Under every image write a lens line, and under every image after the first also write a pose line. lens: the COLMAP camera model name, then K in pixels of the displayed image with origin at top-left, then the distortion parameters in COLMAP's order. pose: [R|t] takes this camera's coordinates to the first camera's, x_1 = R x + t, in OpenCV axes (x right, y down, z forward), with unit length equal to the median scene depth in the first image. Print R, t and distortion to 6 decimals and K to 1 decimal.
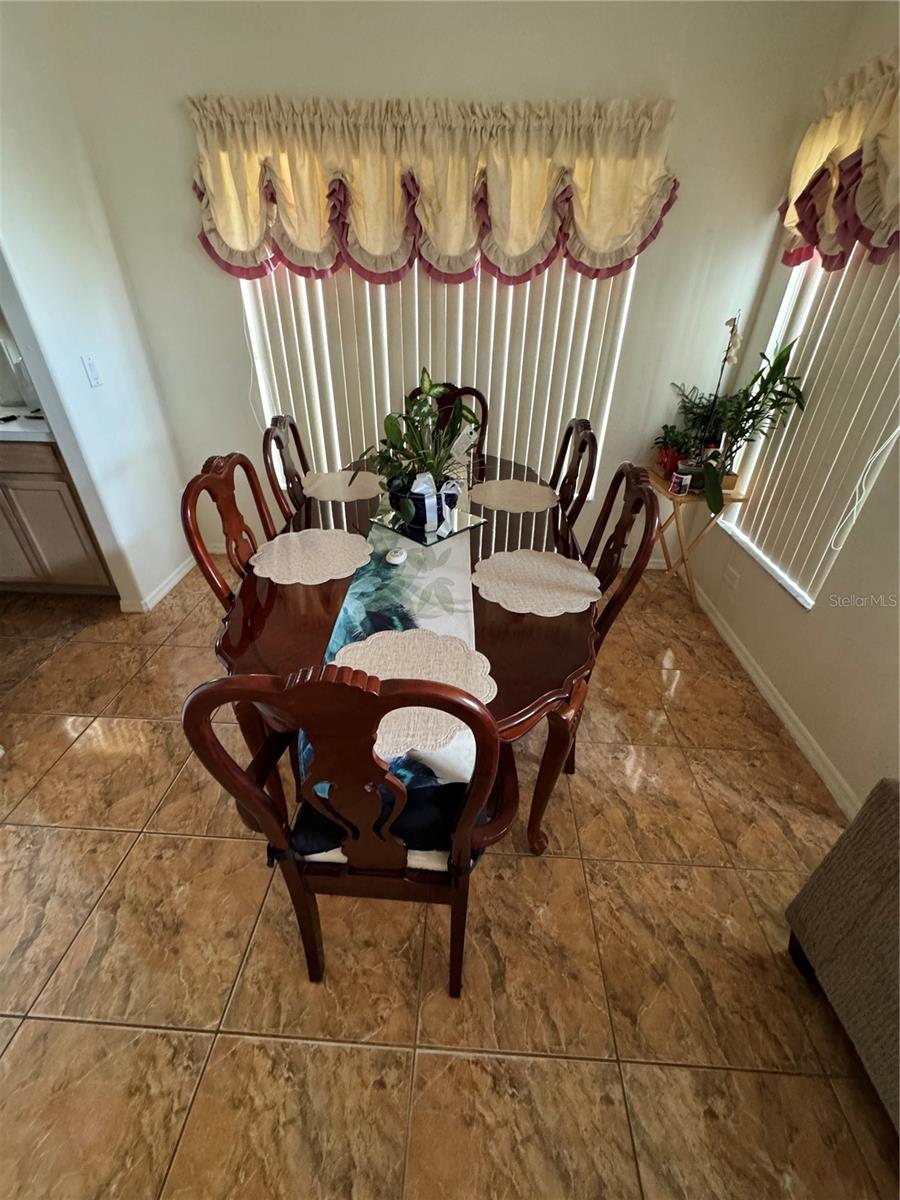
lens RADIAL K [[479.3, 0, 446.6], [0, 479.3, 597.4], [0, 0, 1]] dist [-0.003875, -0.000186]
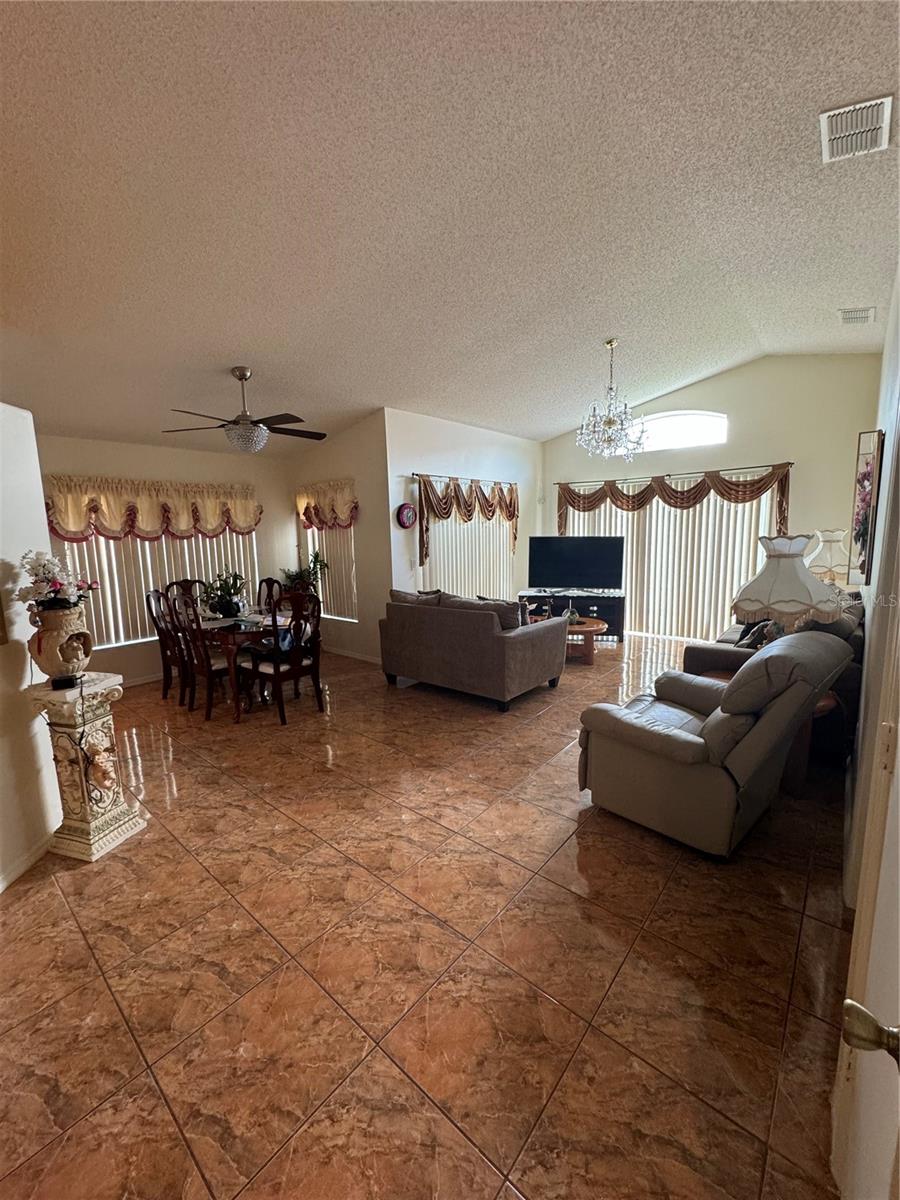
lens RADIAL K [[479.3, 0, 446.2], [0, 479.3, 596.7], [0, 0, 1]] dist [-0.003875, -0.000186]
pose [[0.610511, -0.140770, 0.779398, -1.204313], [0.460410, 0.863799, -0.204631, 0.730661], [-0.644437, 0.483772, 0.592170, -1.206698]]
